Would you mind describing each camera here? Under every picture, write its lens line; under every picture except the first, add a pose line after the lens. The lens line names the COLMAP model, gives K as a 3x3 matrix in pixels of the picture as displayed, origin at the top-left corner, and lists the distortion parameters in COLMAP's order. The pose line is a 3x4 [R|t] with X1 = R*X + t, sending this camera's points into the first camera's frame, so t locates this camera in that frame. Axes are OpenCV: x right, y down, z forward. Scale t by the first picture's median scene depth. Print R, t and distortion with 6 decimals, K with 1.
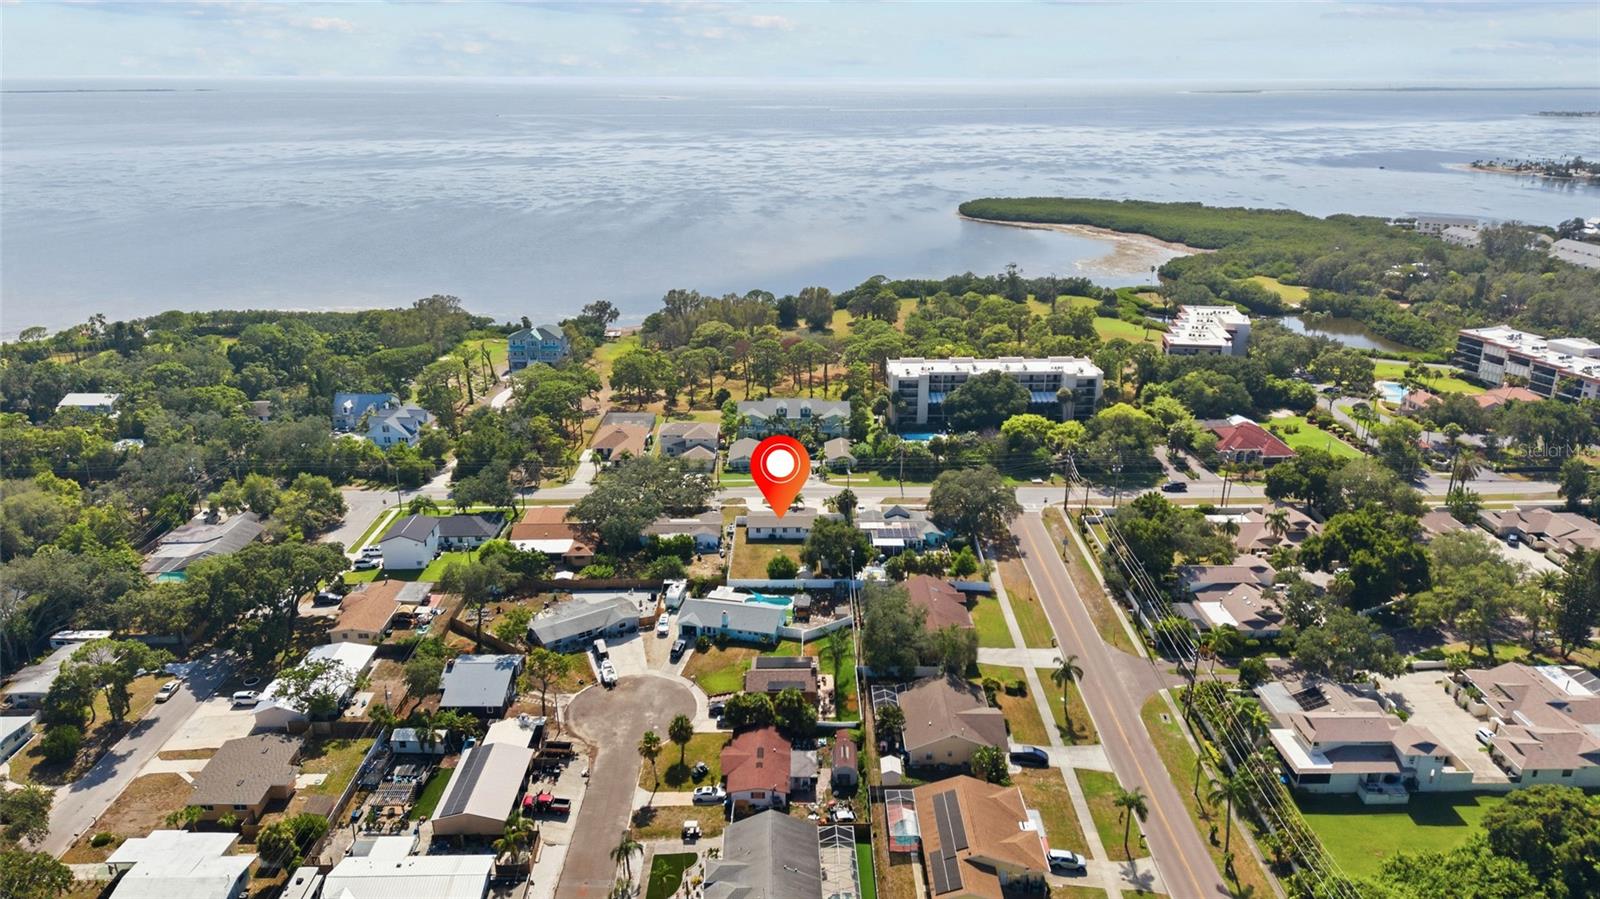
lens RADIAL K [[1101.6, 0, 800.0], [0, 1101.6, 449.5], [0, 0, 1]] dist [0.087637, -0.142169]
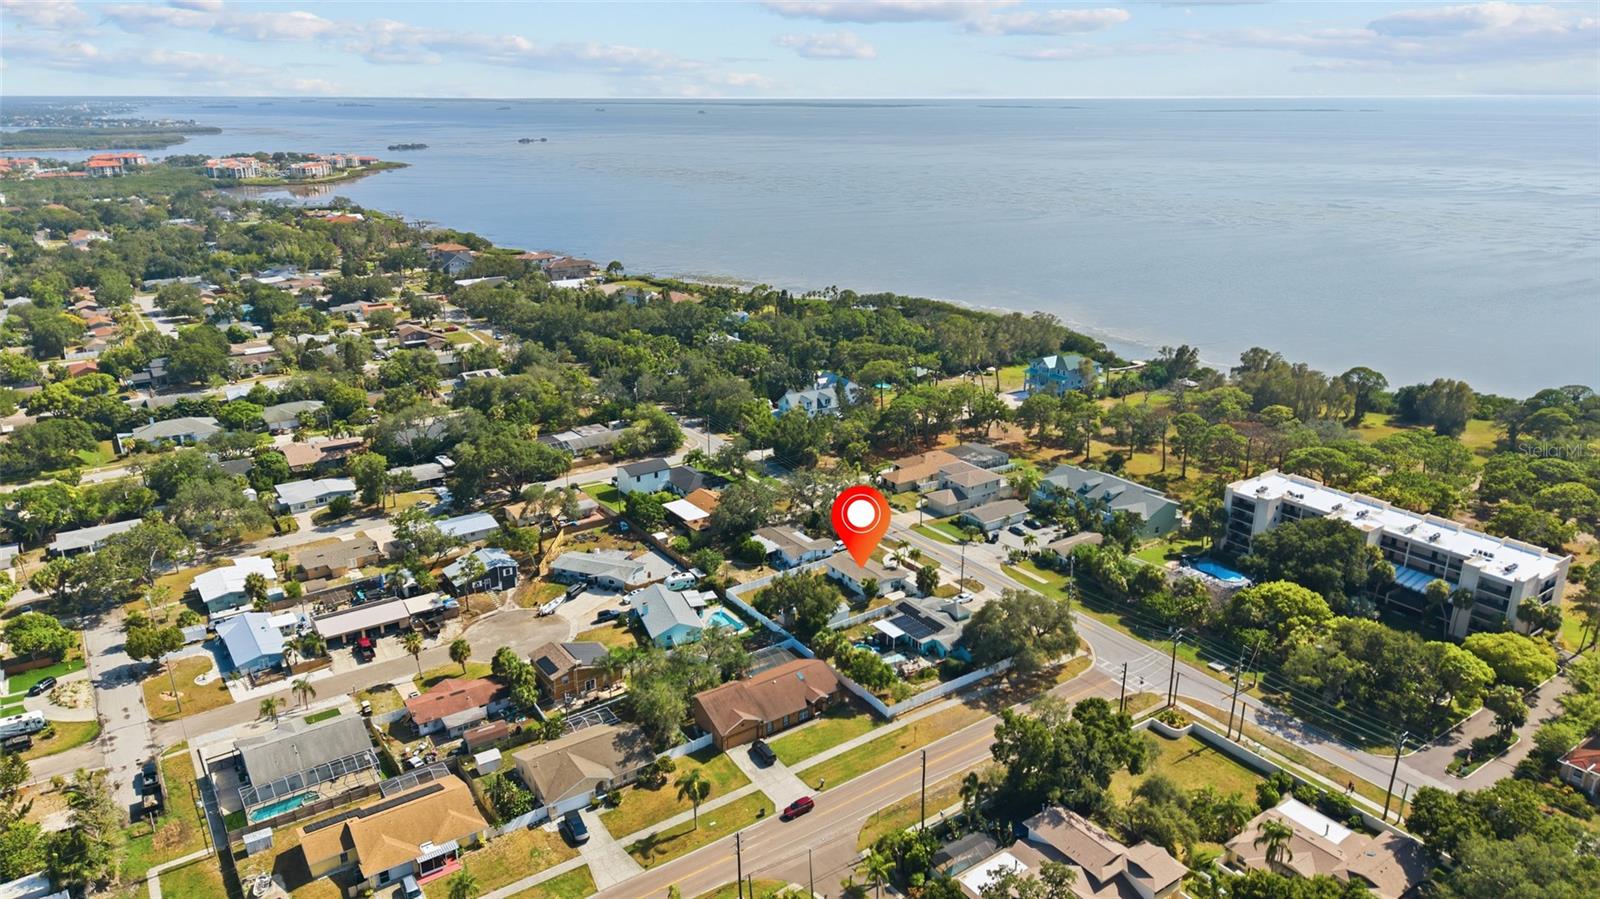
lens RADIAL K [[1101.6, 0, 800.0], [0, 1101.6, 449.5], [0, 0, 1]] dist [0.087637, -0.142169]
pose [[0.534949, 0.254124, -0.805761, 0.670812], [-0.266861, 0.955693, 0.124240, -0.134203], [0.801633, 0.148564, 0.579063, 0.383633]]
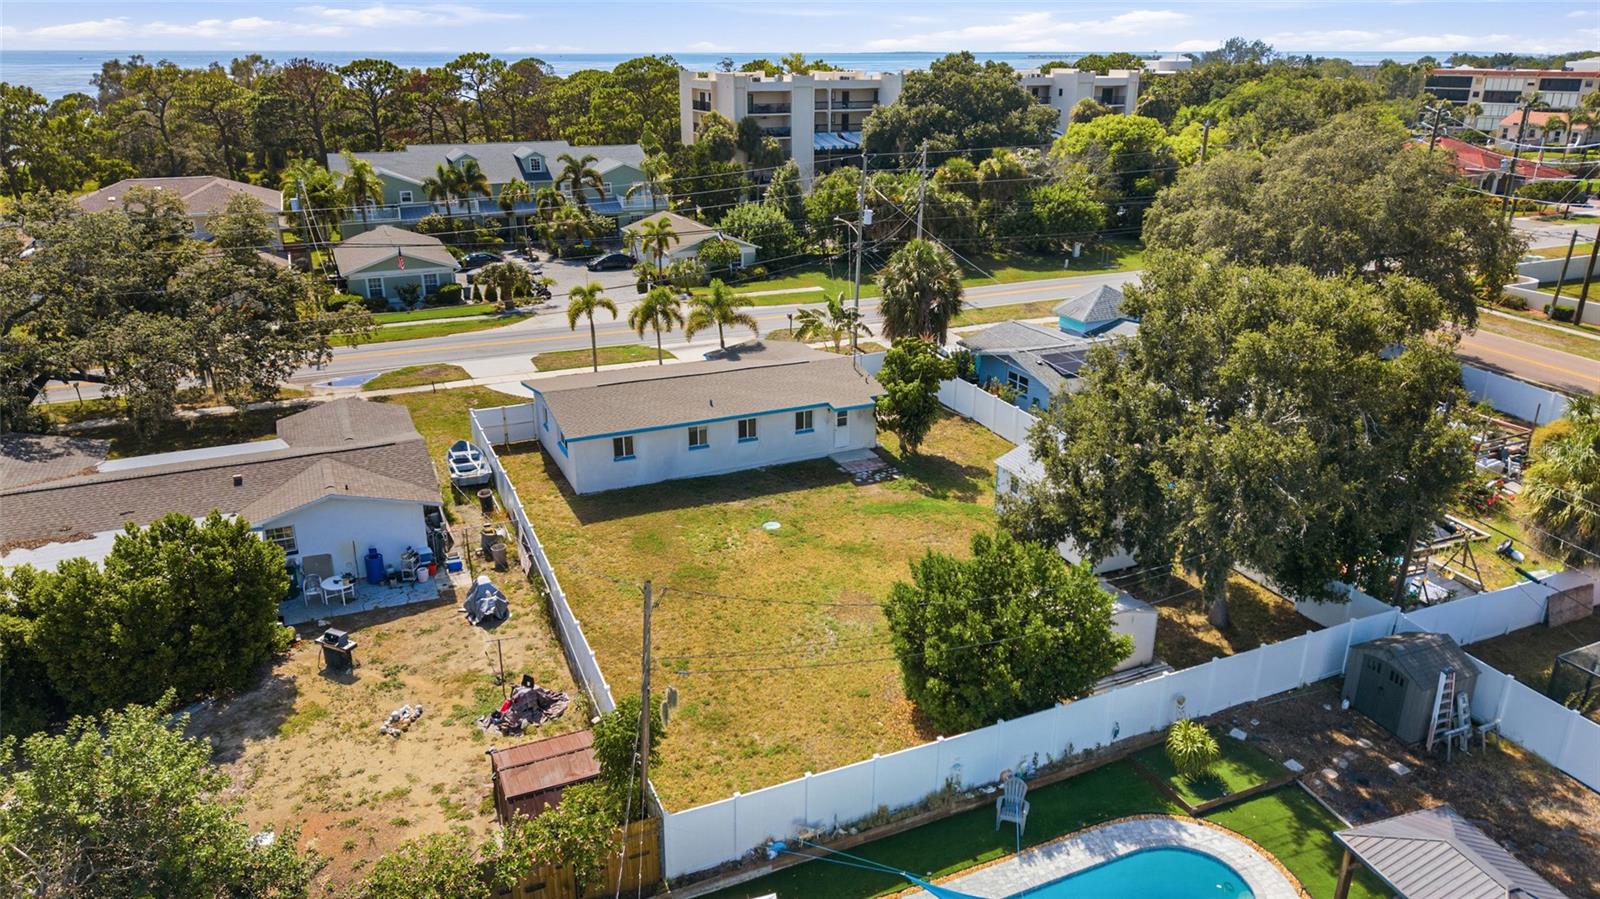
lens RADIAL K [[1101.6, 0, 800.0], [0, 1101.6, 449.5], [0, 0, 1]] dist [0.087637, -0.142169]
pose [[0.914127, -0.136189, 0.381870, -0.081063], [0.130217, 0.990614, 0.041573, 0.066765], [-0.383947, 0.011723, 0.923281, 0.771931]]
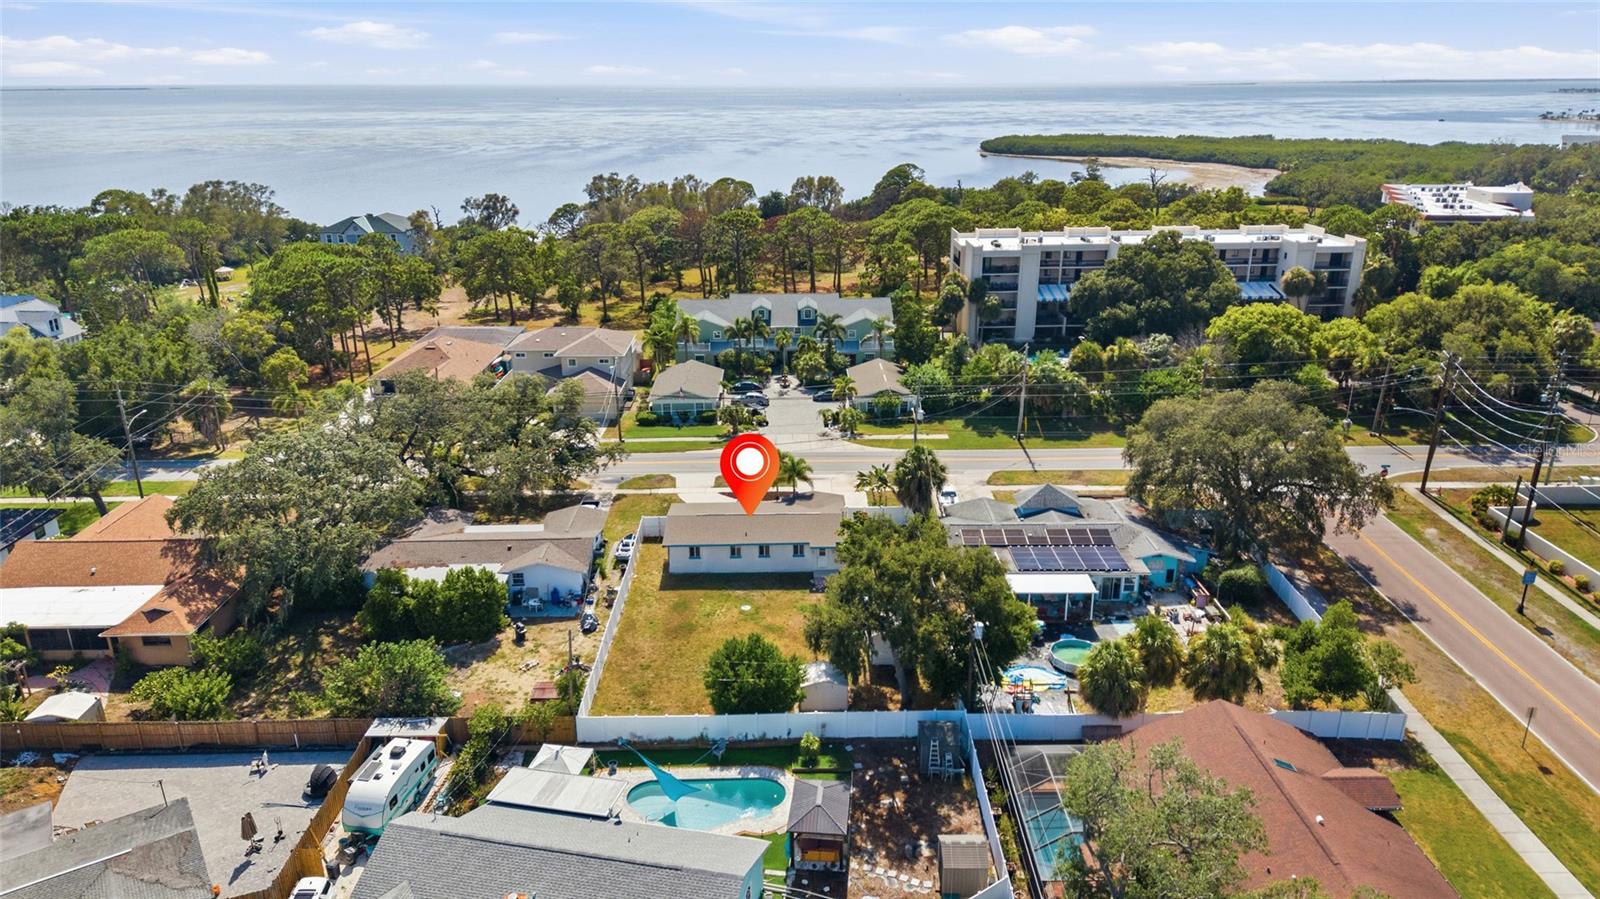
lens RADIAL K [[1101.6, 0, 800.0], [0, 1101.6, 449.5], [0, 0, 1]] dist [0.087637, -0.142169]
pose [[0.999926, -0.009312, 0.007864, -0.003810], [0.009326, 0.999955, -0.001771, 0.037323], [-0.007847, 0.001845, 0.999968, 0.594938]]
